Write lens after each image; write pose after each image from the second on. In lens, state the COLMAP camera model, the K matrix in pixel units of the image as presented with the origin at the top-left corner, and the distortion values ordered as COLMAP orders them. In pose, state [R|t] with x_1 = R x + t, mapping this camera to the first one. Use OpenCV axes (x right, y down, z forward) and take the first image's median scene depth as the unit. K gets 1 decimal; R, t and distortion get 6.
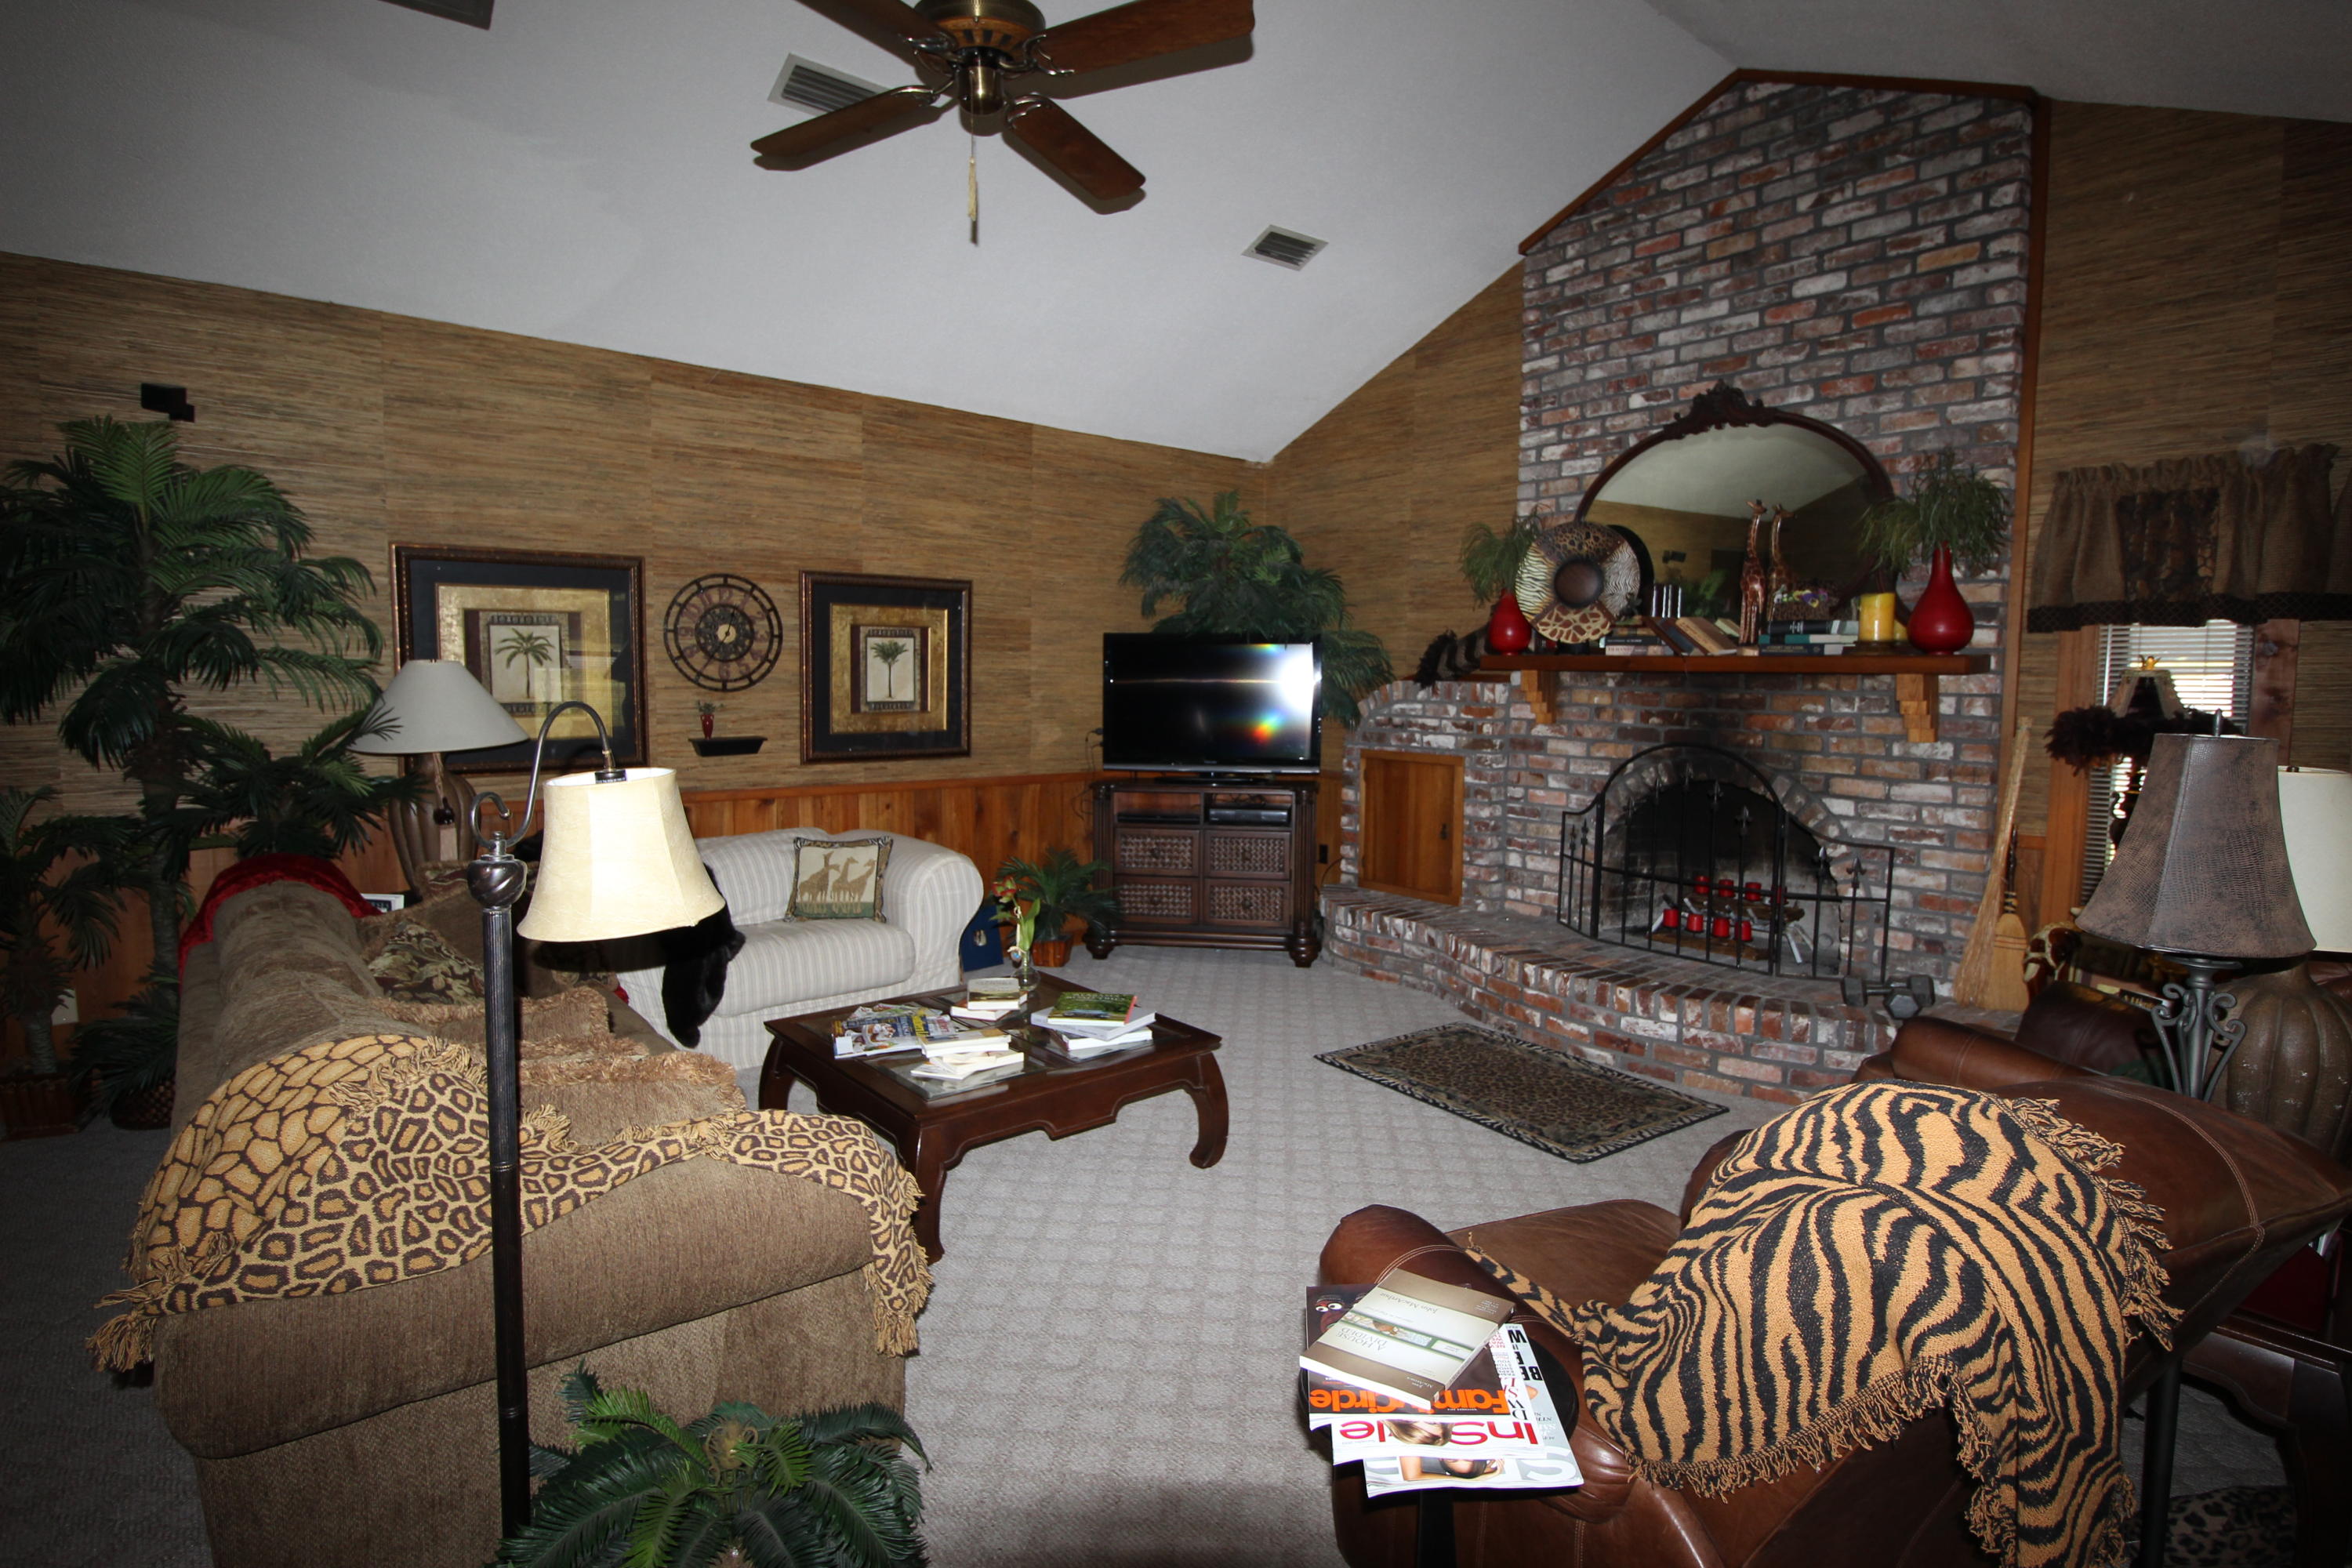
lens RADIAL K [[1201.6, 0, 1187.3], [0, 1201.6, 784.4], [0, 0, 1]] dist [0.004171, -0.014020]
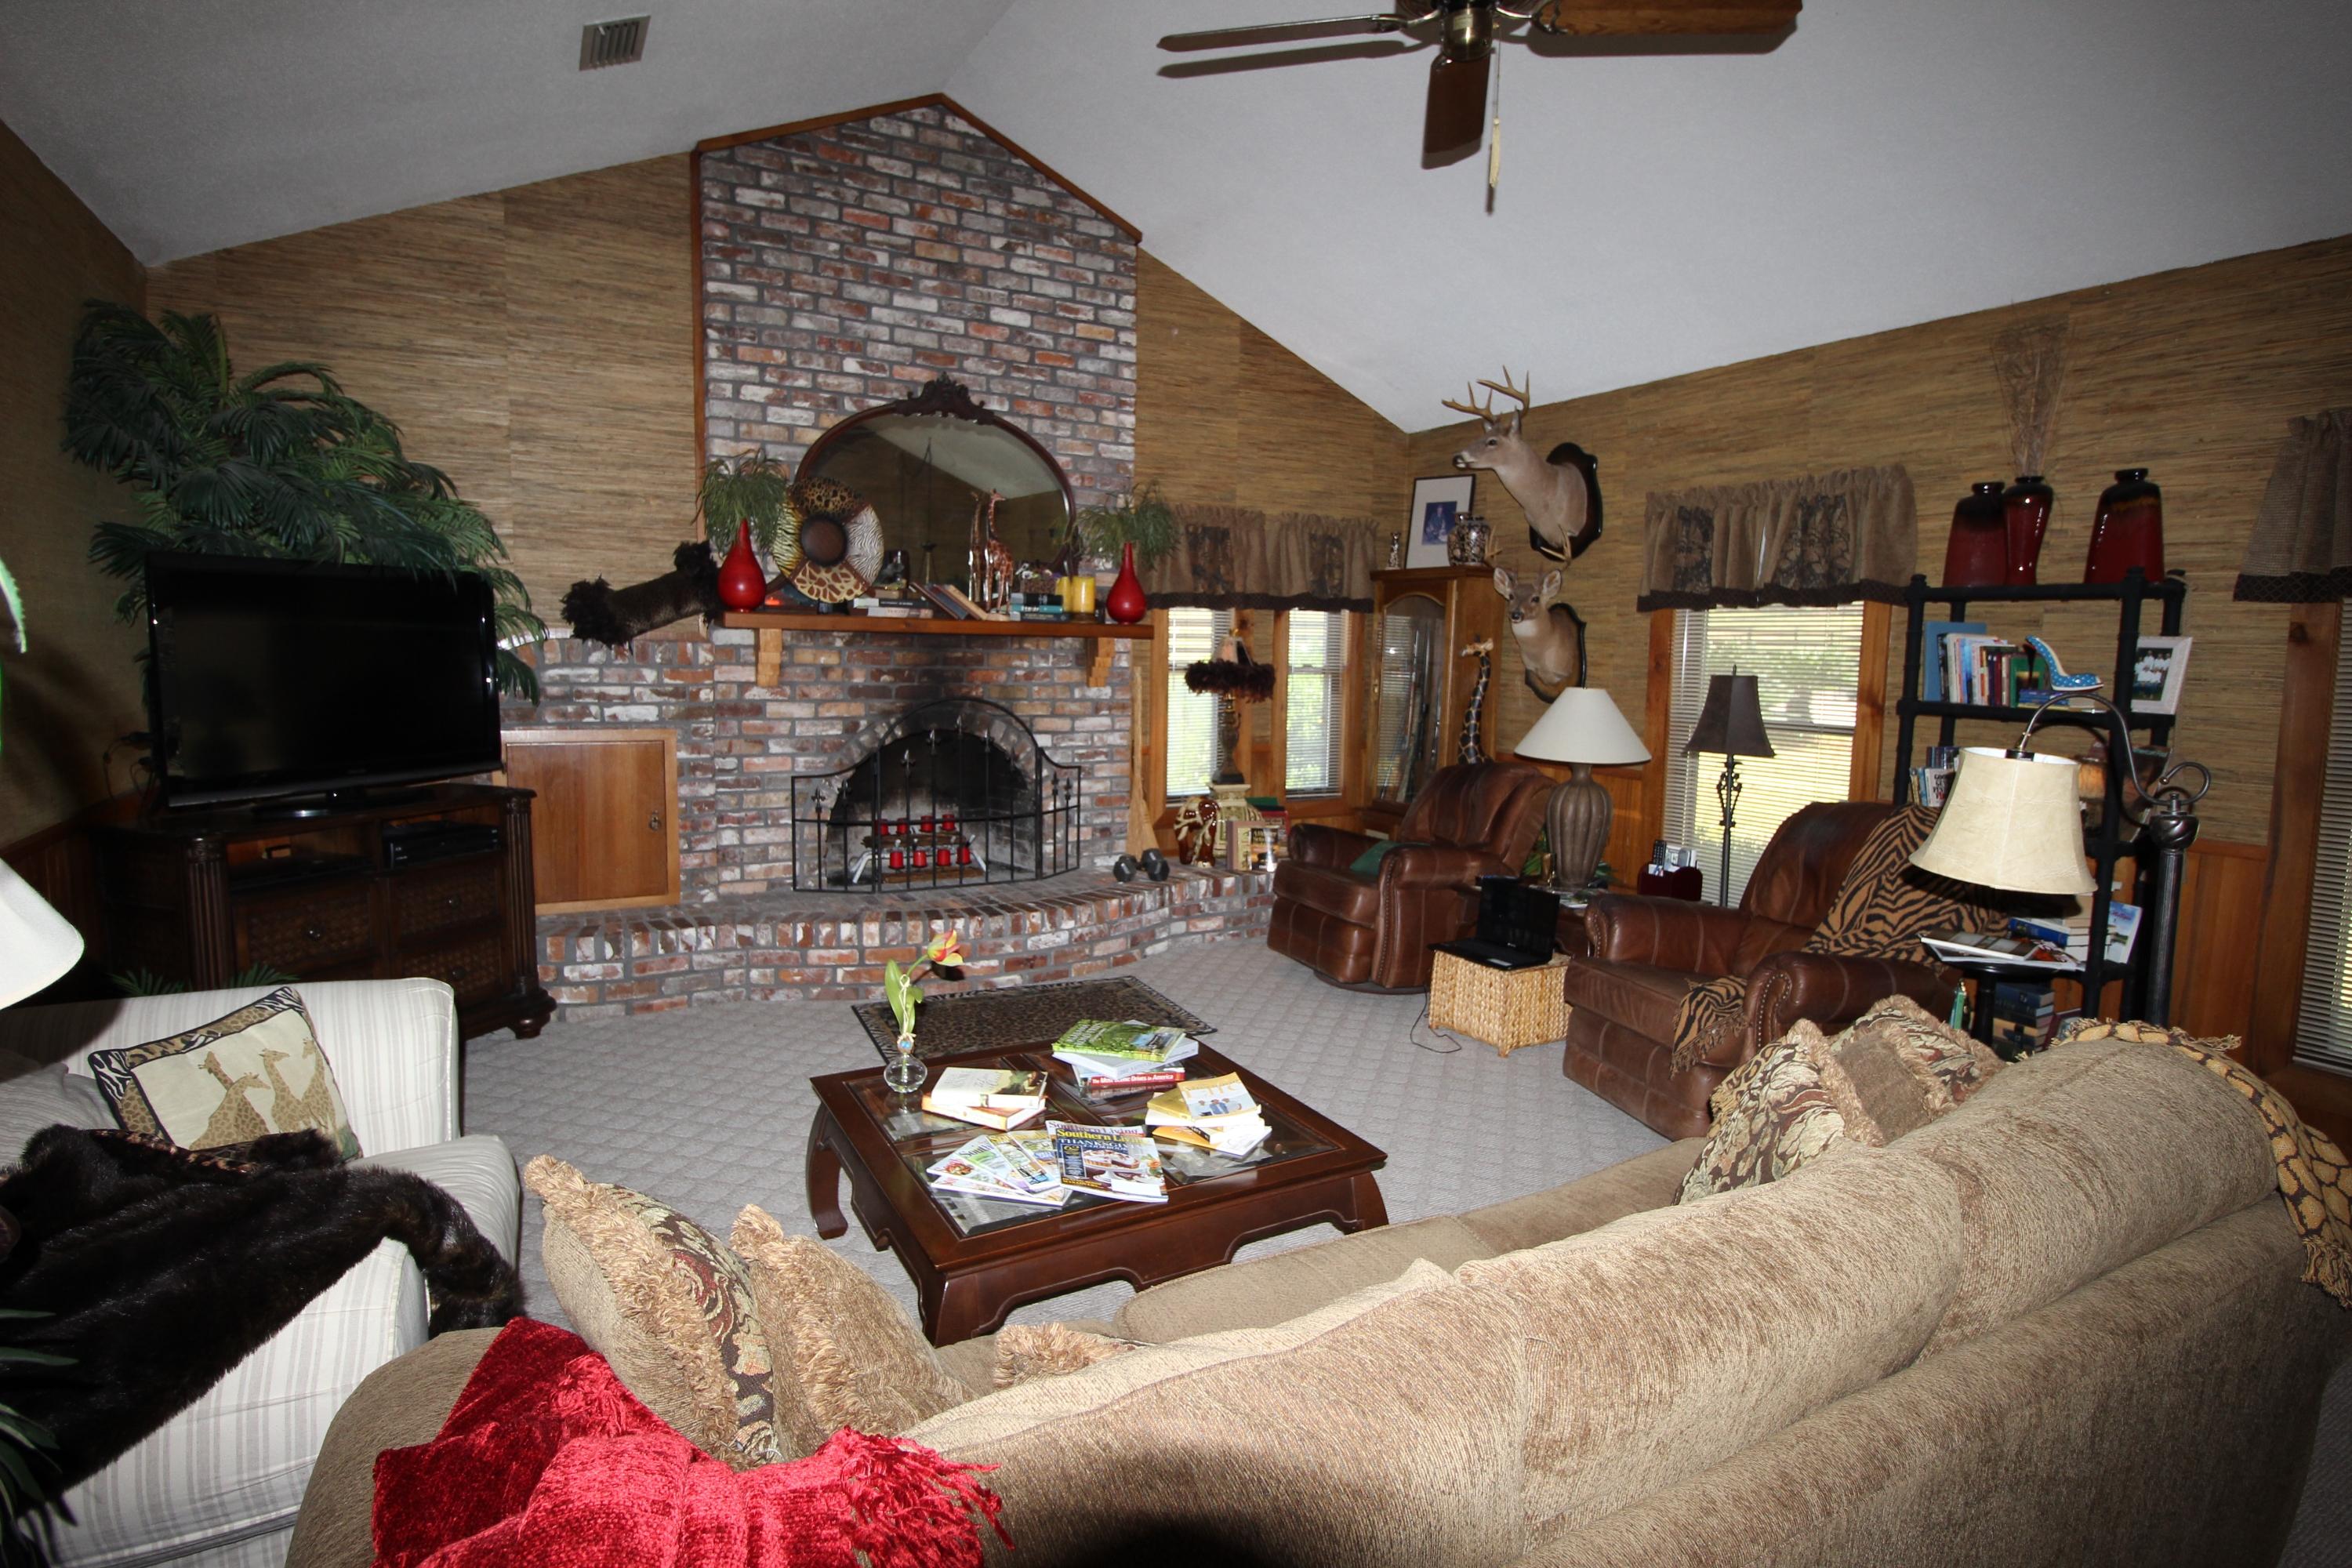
lens RADIAL K [[1201.6, 0, 1187.3], [0, 1201.6, 784.4], [0, 0, 1]] dist [0.004171, -0.014020]
pose [[0.169998, -0.121699, 0.977901, -0.618063], [0.073525, 0.991145, 0.110566, -0.058289], [-0.982698, 0.053104, 0.177440, 0.556613]]
